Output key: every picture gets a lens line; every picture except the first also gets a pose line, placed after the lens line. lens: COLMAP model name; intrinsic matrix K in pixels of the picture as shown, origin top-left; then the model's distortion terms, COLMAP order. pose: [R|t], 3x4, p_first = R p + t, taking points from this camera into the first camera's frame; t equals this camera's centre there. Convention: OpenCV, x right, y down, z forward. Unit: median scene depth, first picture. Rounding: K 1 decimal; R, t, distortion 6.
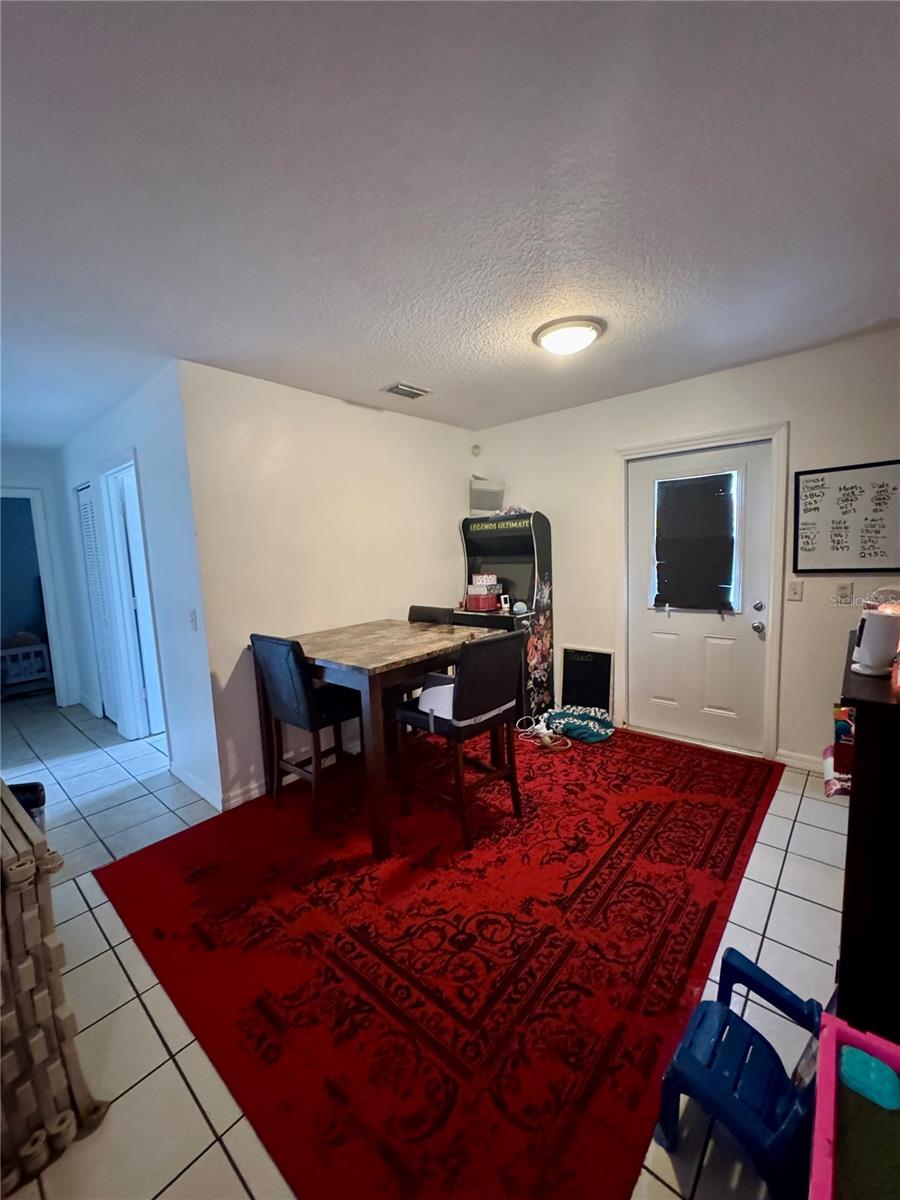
lens RADIAL K [[477.6, 0, 447.9], [0, 477.6, 601.8], [0, 0, 1]] dist [-0.000328, 0.000116]
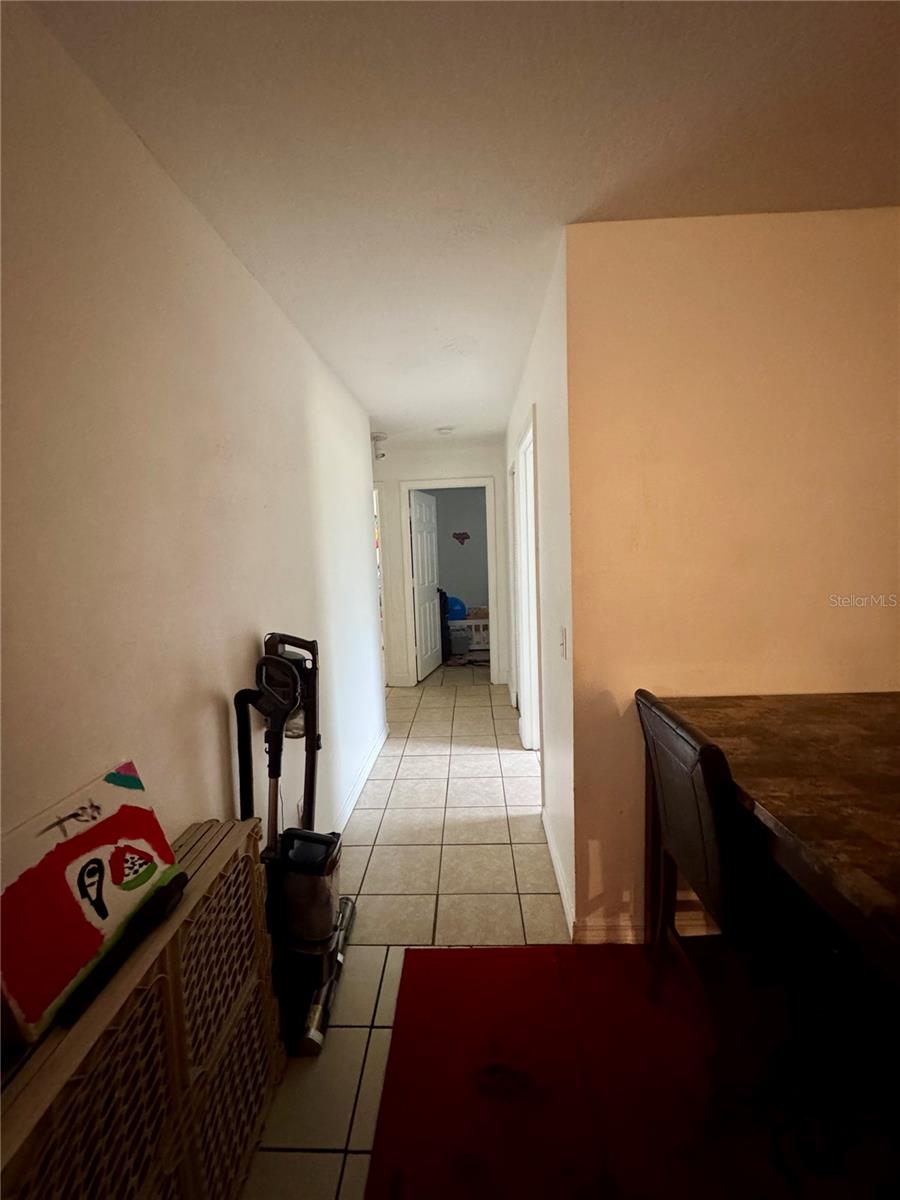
lens RADIAL K [[477.6, 0, 449.3], [0, 477.6, 596.5], [0, 0, 1]] dist [-0.000328, 0.000116]
pose [[0.622184, 0.101648, -0.776244, -0.107596], [-0.076756, 0.994678, 0.068730, -0.058113], [0.779099, 0.016819, 0.626675, 0.412549]]
